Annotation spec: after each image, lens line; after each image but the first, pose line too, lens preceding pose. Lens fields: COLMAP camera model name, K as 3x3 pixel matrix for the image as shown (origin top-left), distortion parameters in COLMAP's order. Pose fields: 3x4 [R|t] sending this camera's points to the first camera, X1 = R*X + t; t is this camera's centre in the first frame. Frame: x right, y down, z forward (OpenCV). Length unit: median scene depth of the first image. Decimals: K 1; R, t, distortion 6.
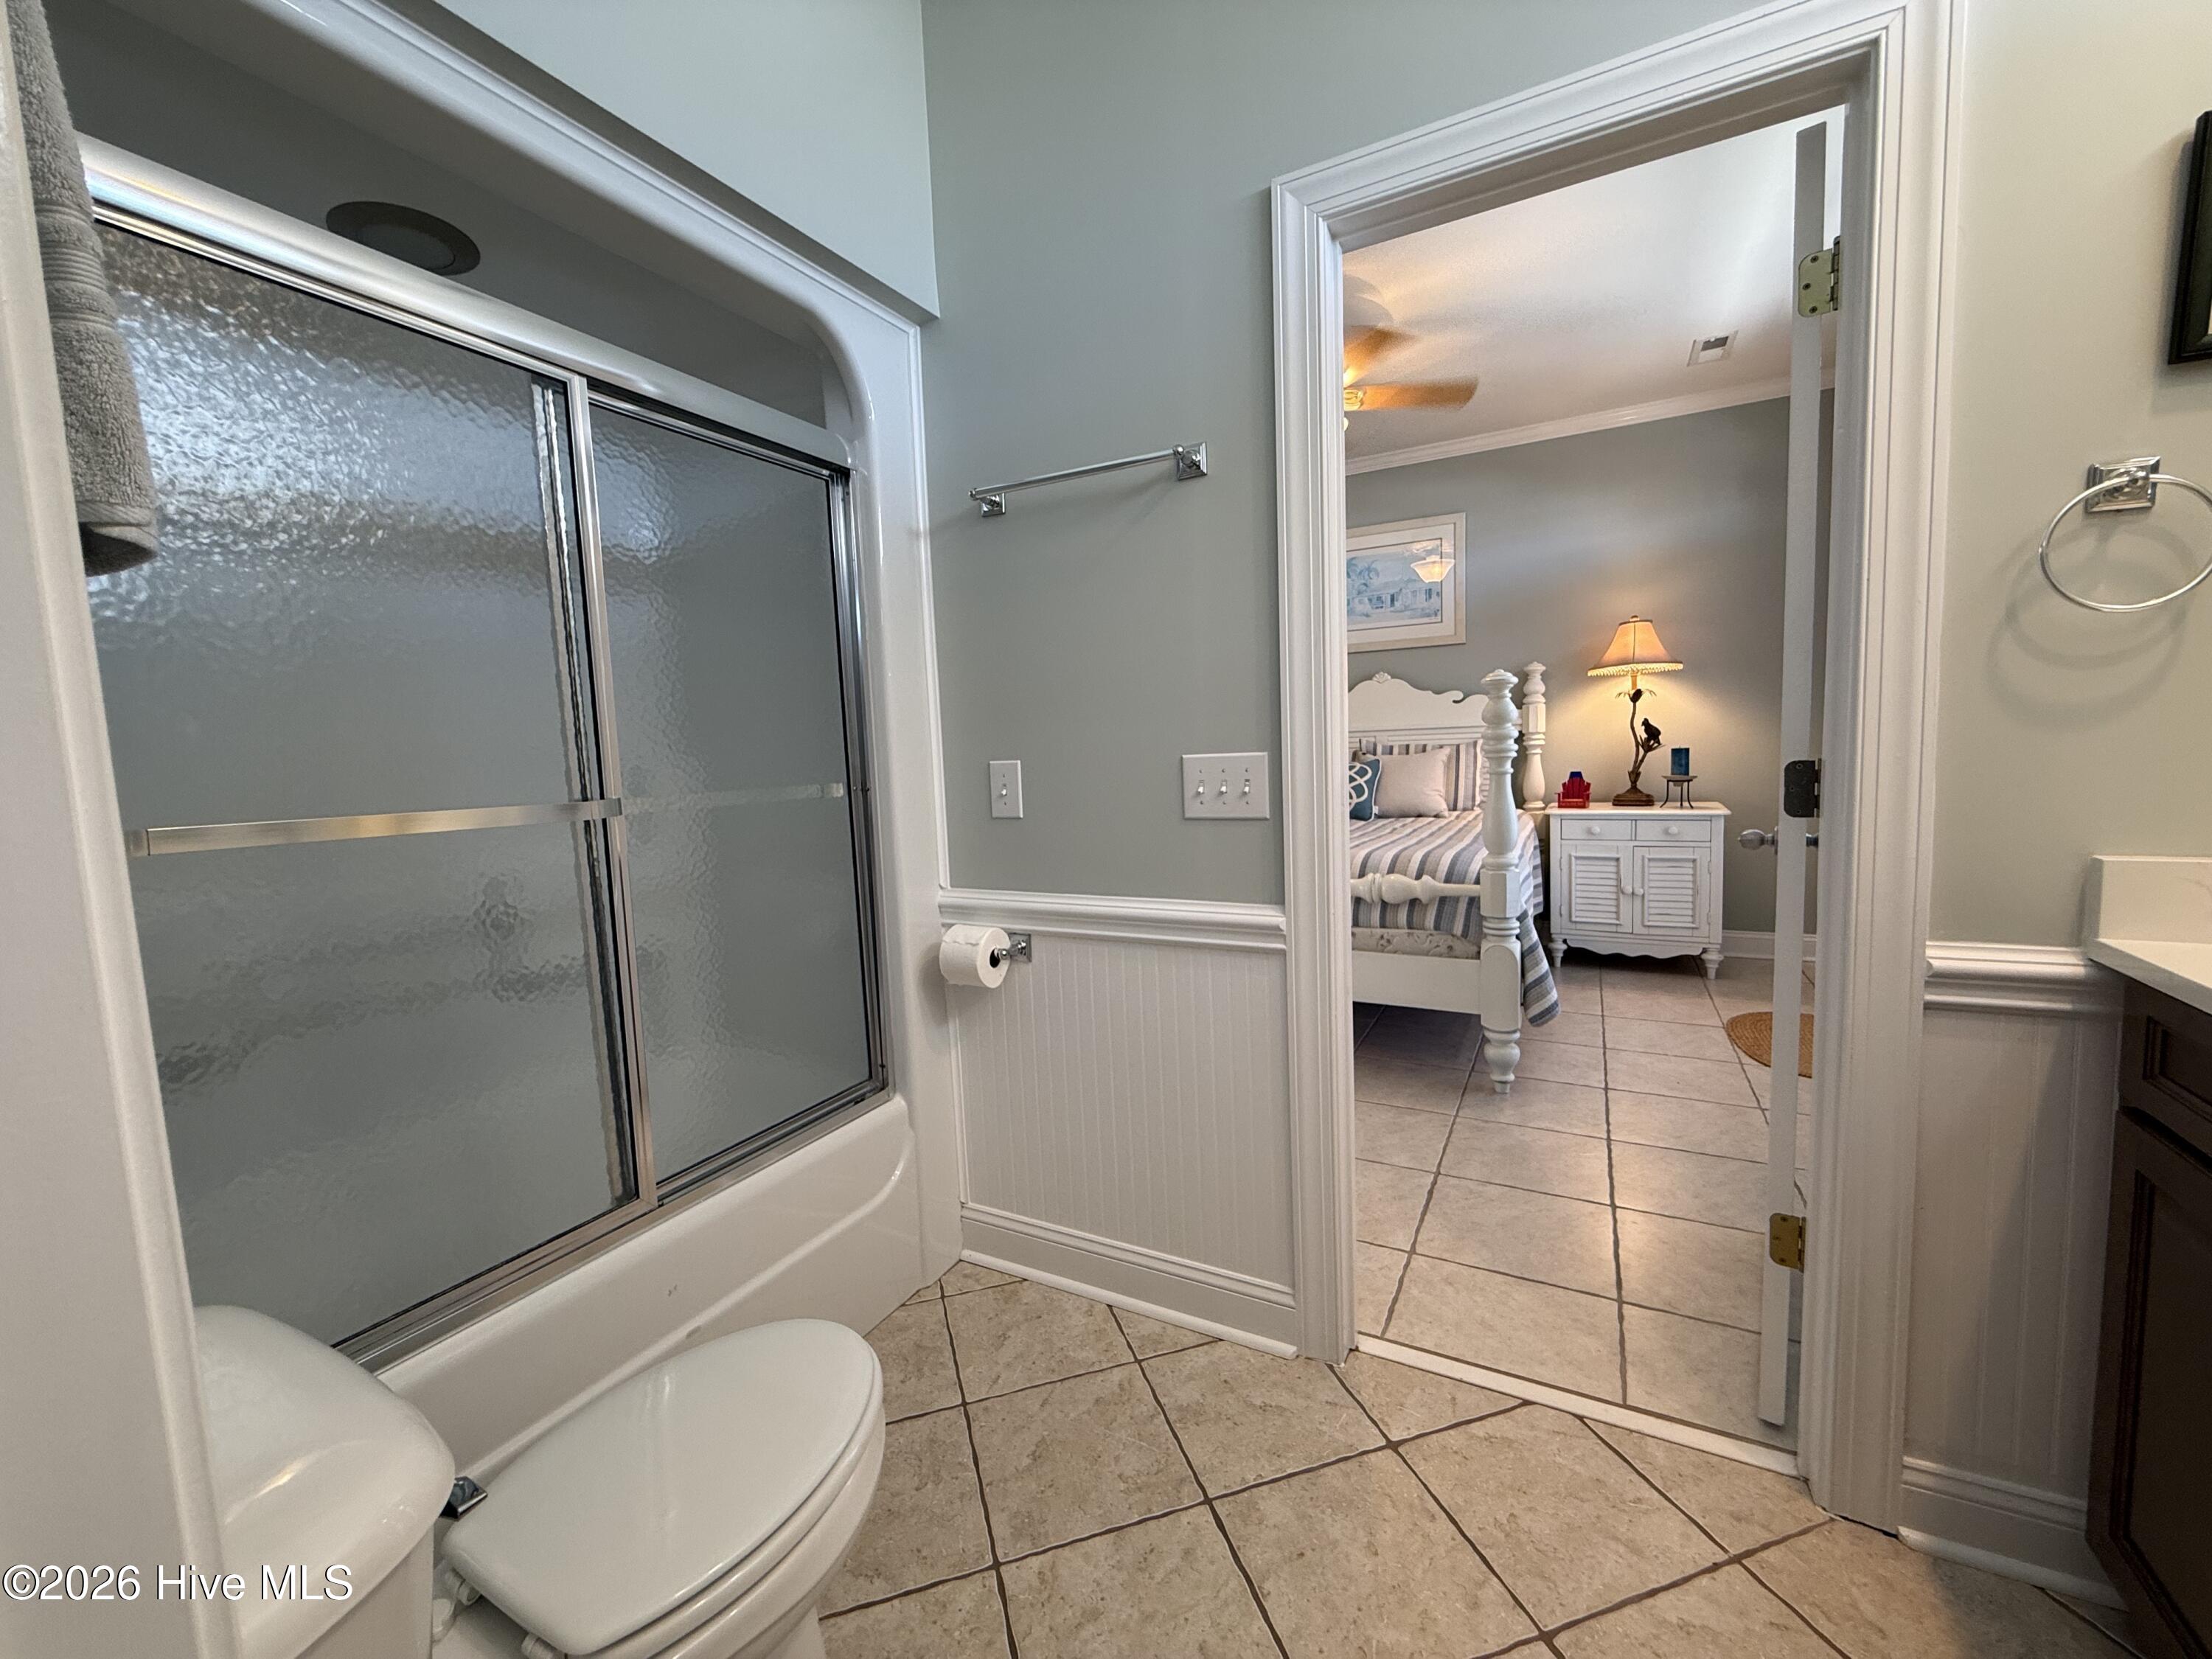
lens RADIAL K [[885.3, 0, 1101.1], [0, 885.3, 828.6], [0, 0, 1]] dist [-0.001238, 0.000406]
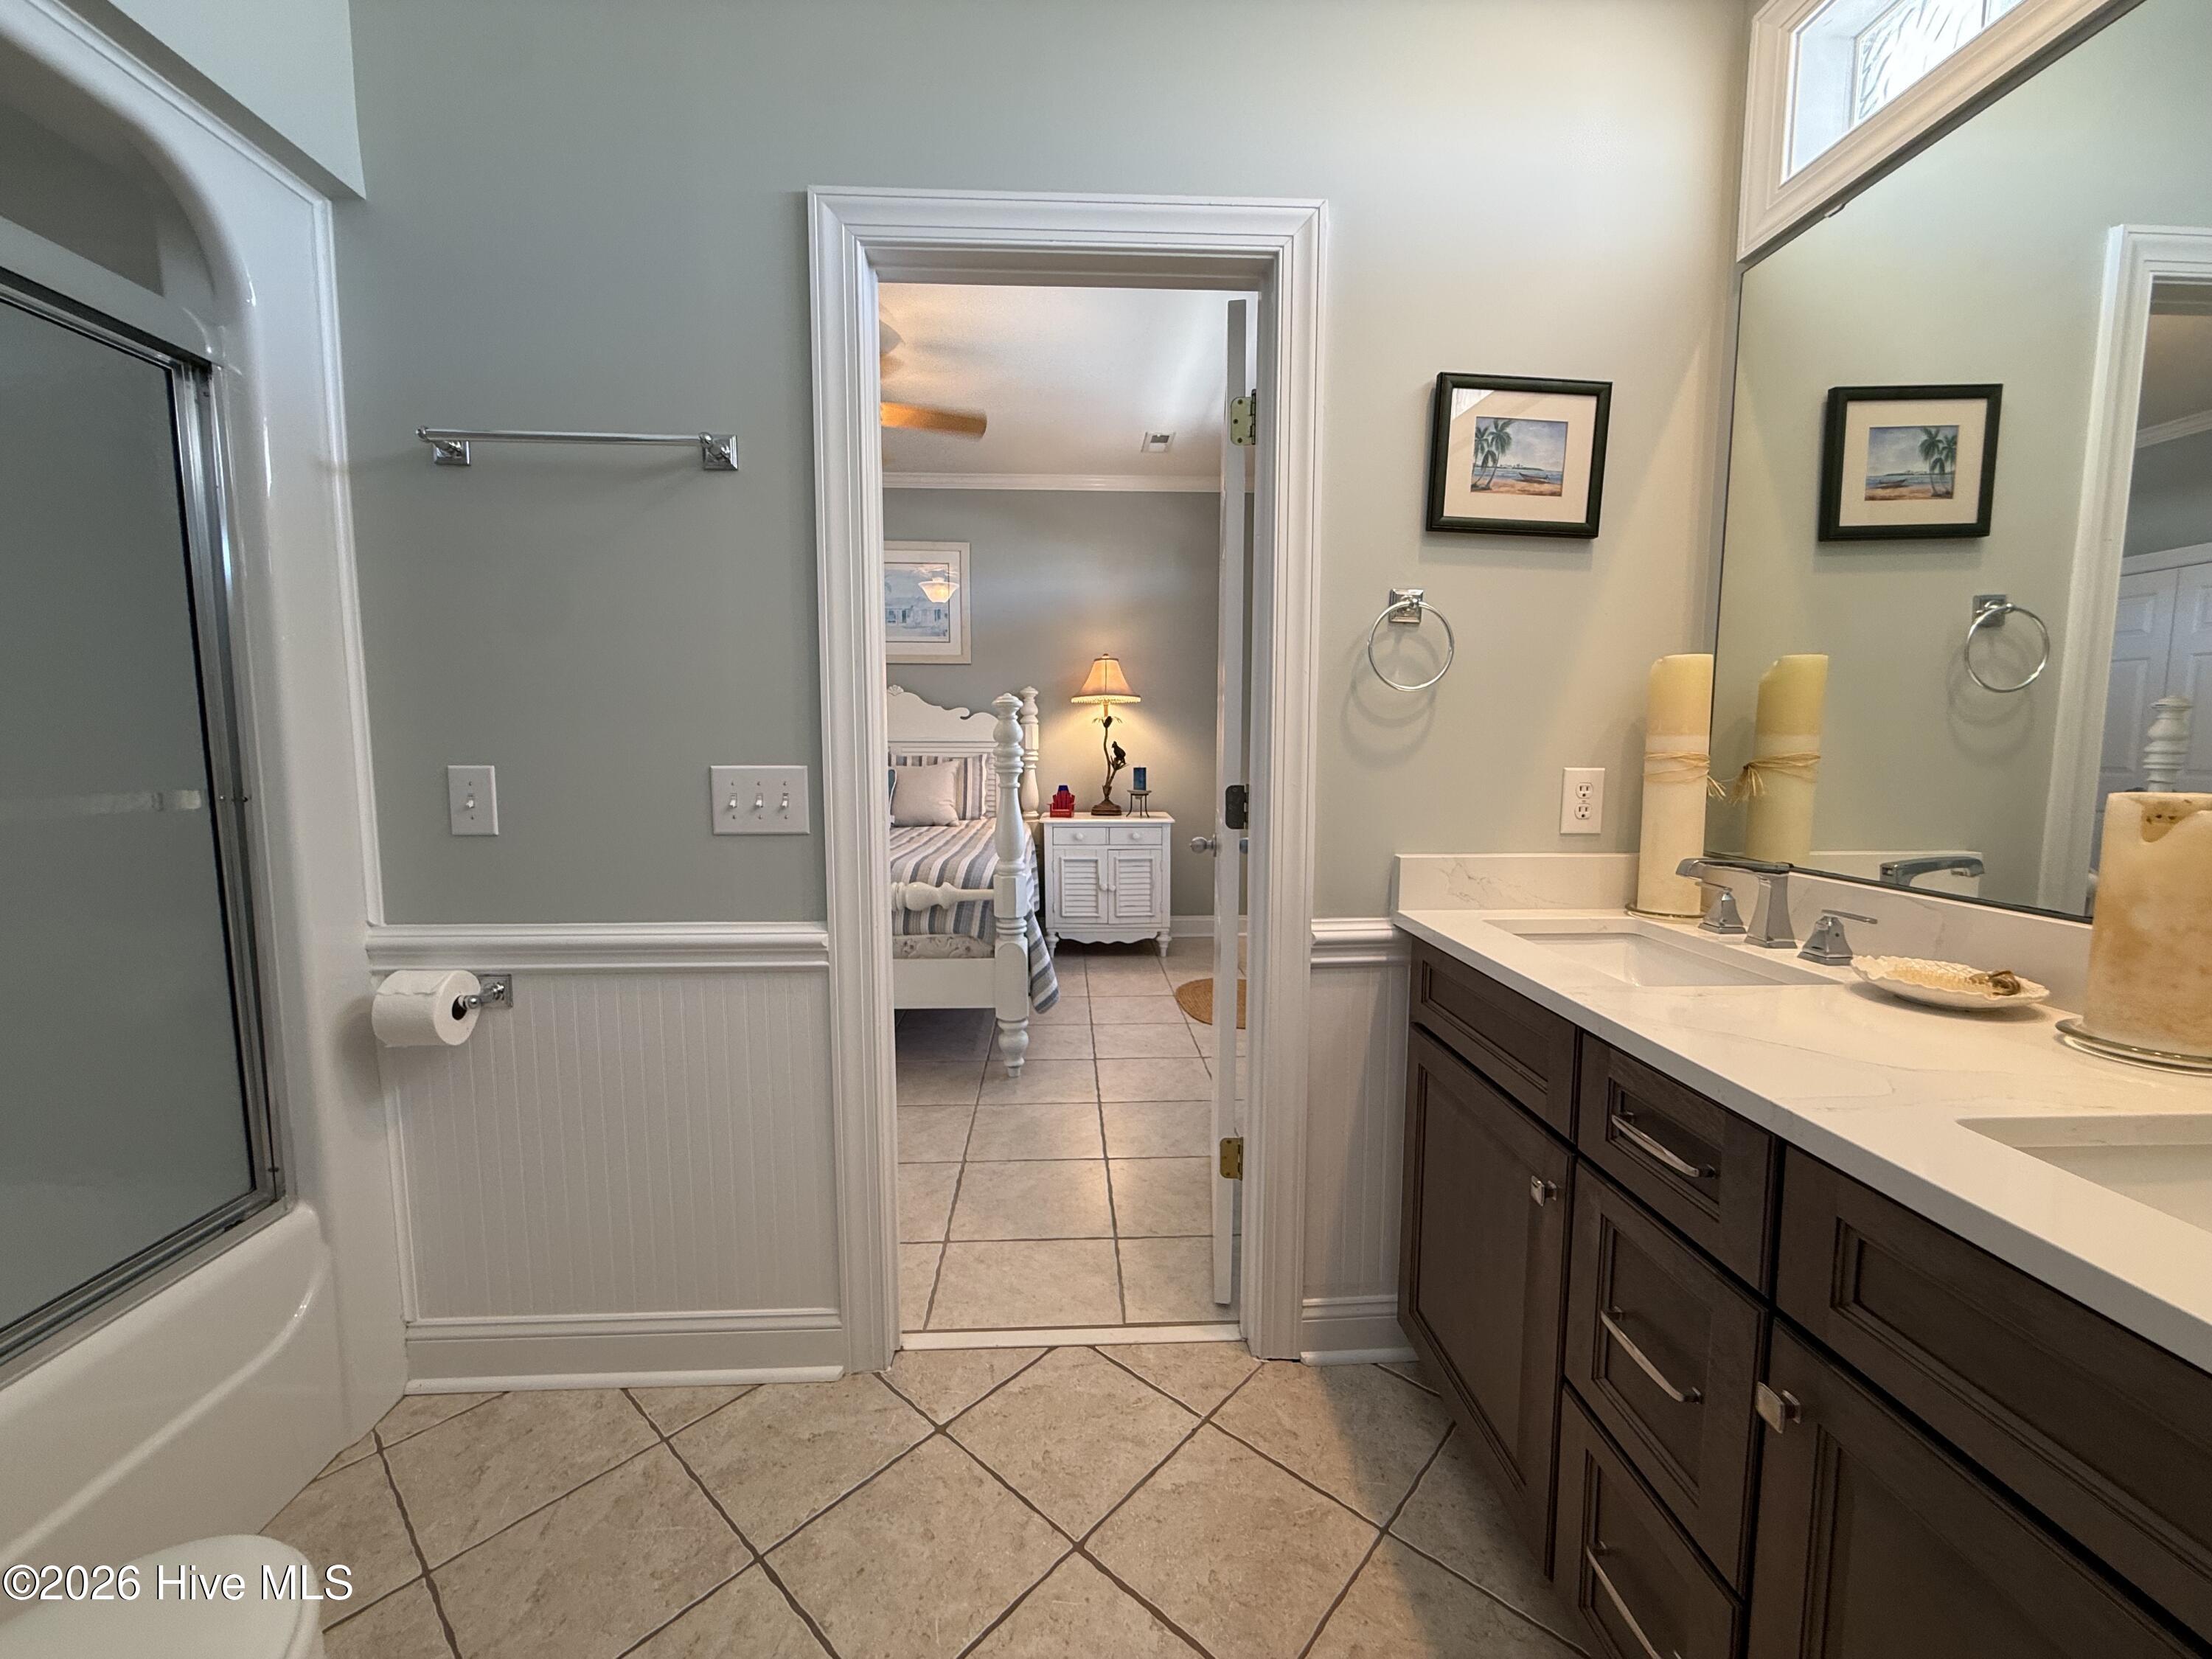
lens RADIAL K [[885.3, 0, 1102.5], [0, 885.3, 829.4], [0, 0, 1]] dist [-0.001238, 0.000406]
pose [[0.853685, -0.009605, 0.520700, -0.026787], [0.013112, 0.999909, -0.003053, -0.005592], [-0.520624, 0.009434, 0.853734, -0.002242]]
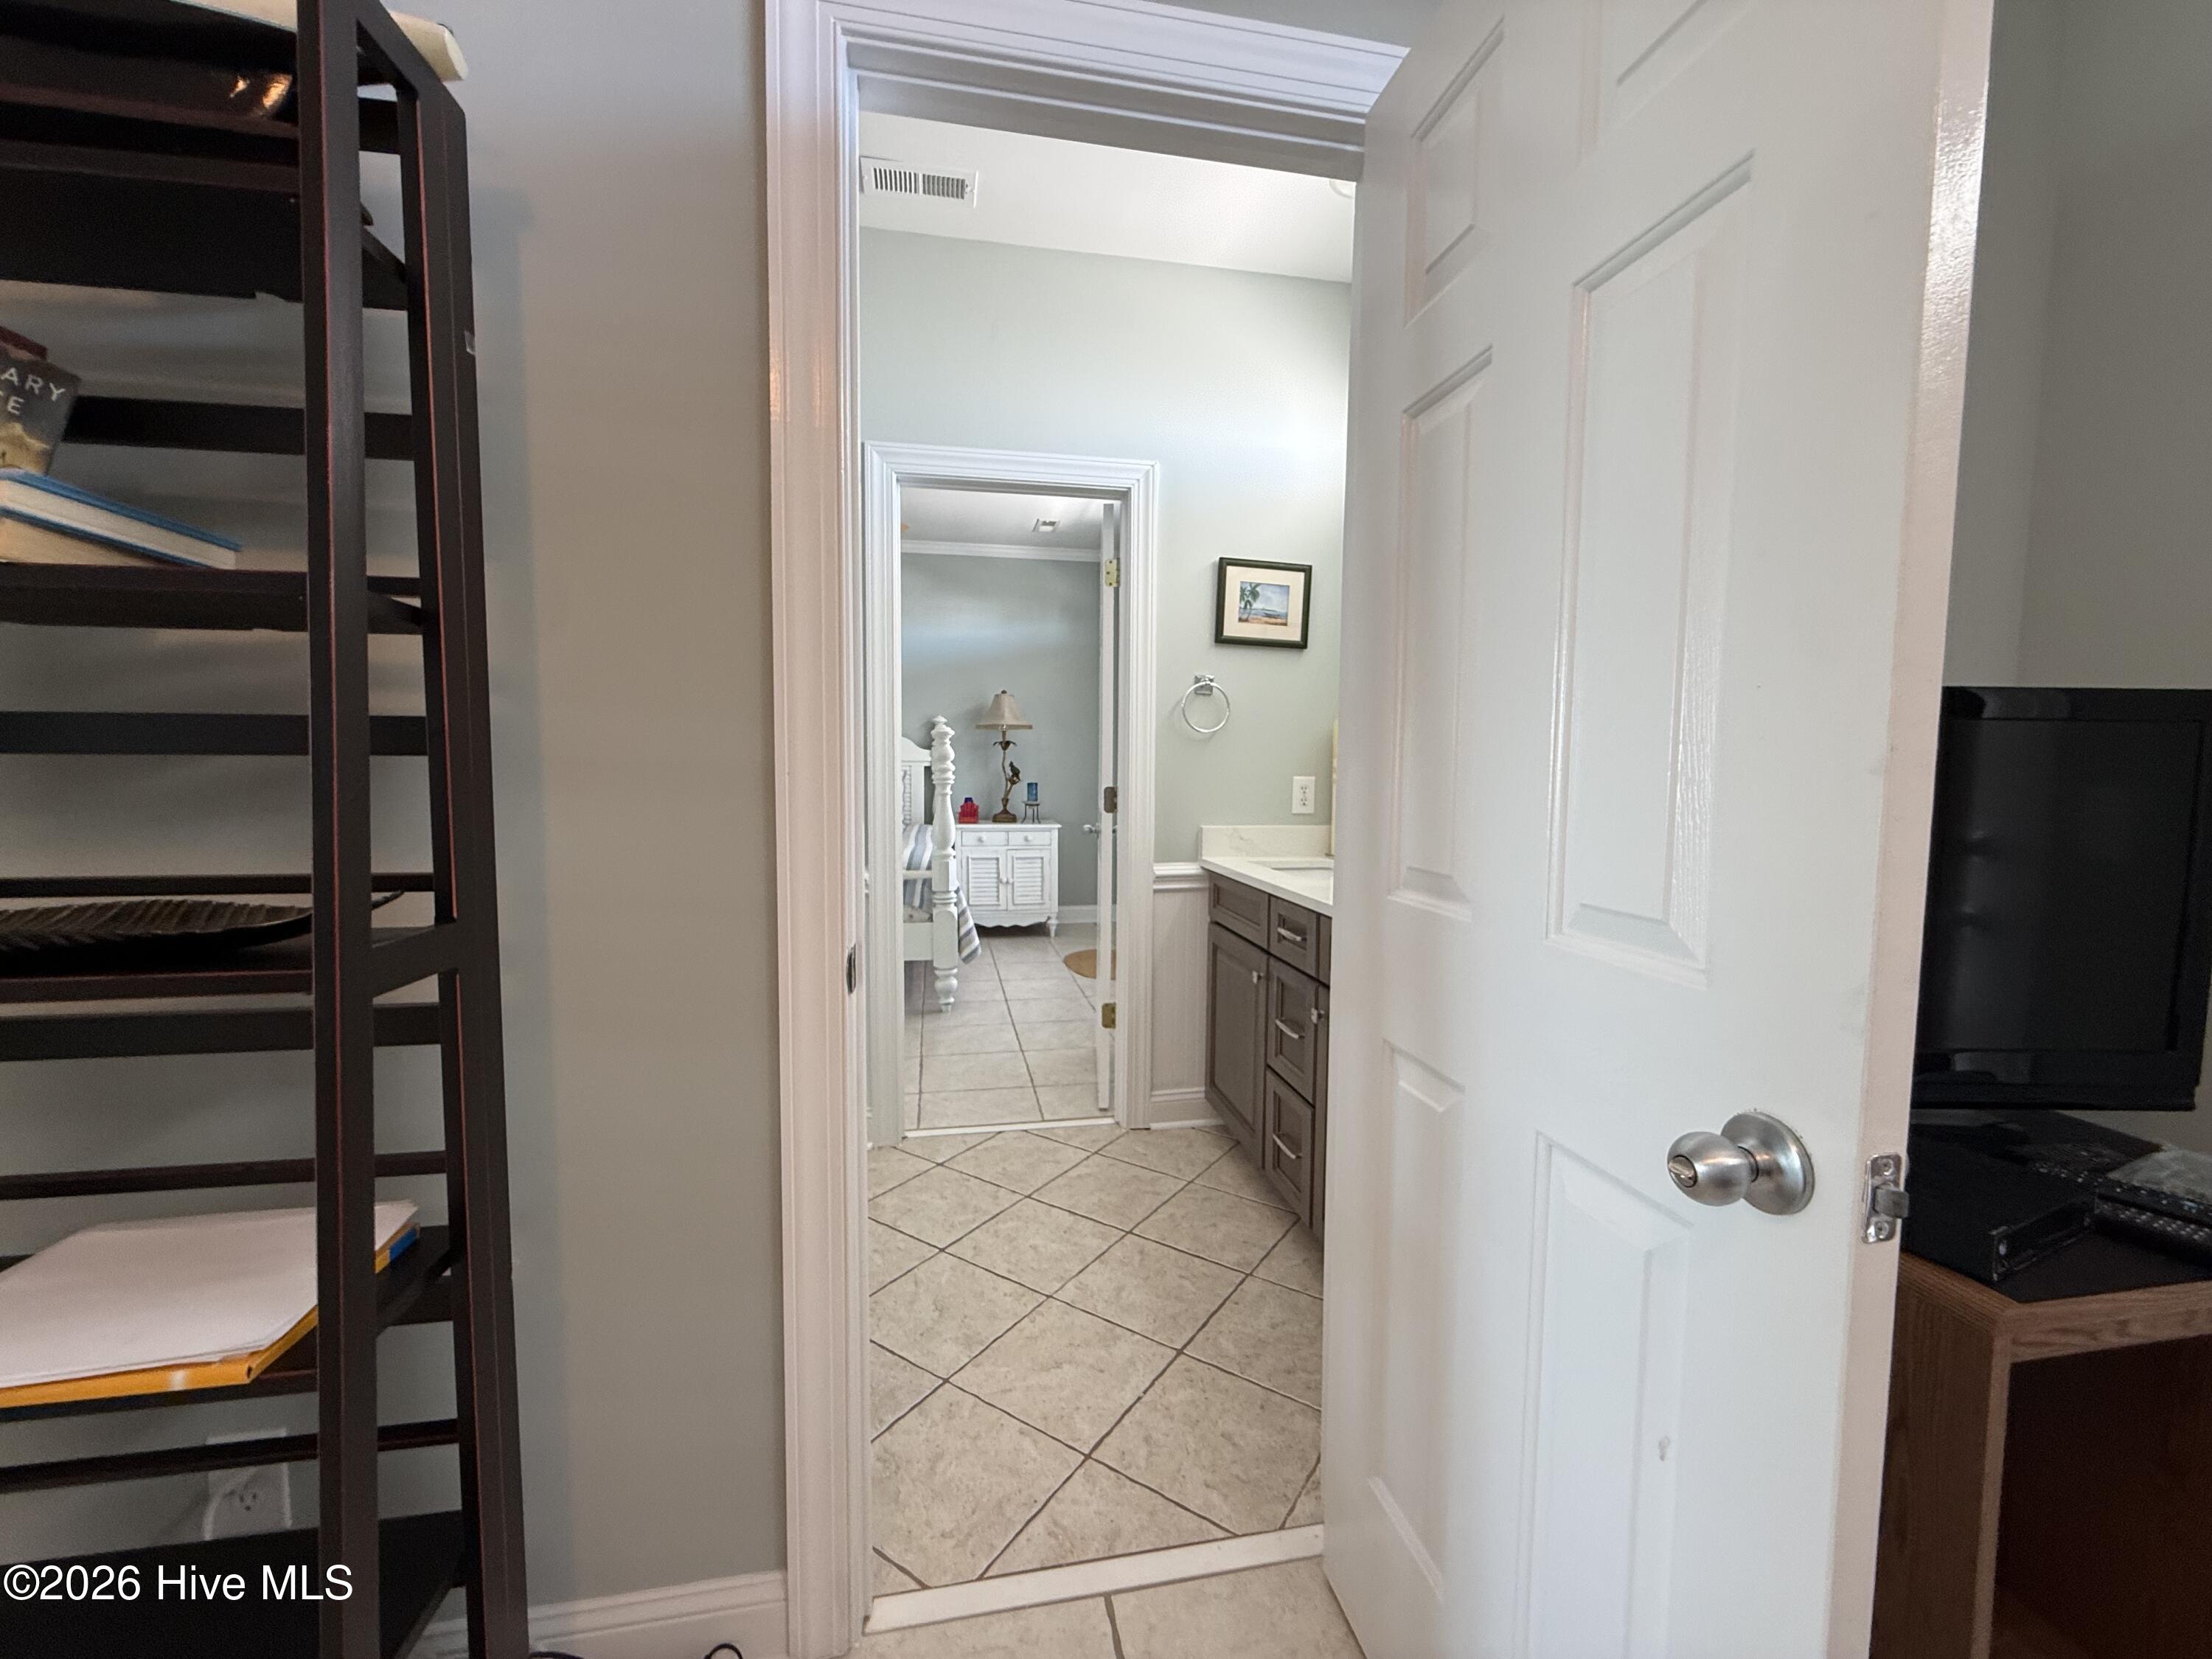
lens RADIAL K [[885.3, 0, 1105.7], [0, 885.3, 832.5], [0, 0, 1]] dist [-0.001238, 0.000406]
pose [[0.769679, -0.000503, 0.638431, -0.312039], [0.019236, 0.999564, -0.022404, 0.043757], [-0.638141, 0.029525, 0.769353, -0.341417]]
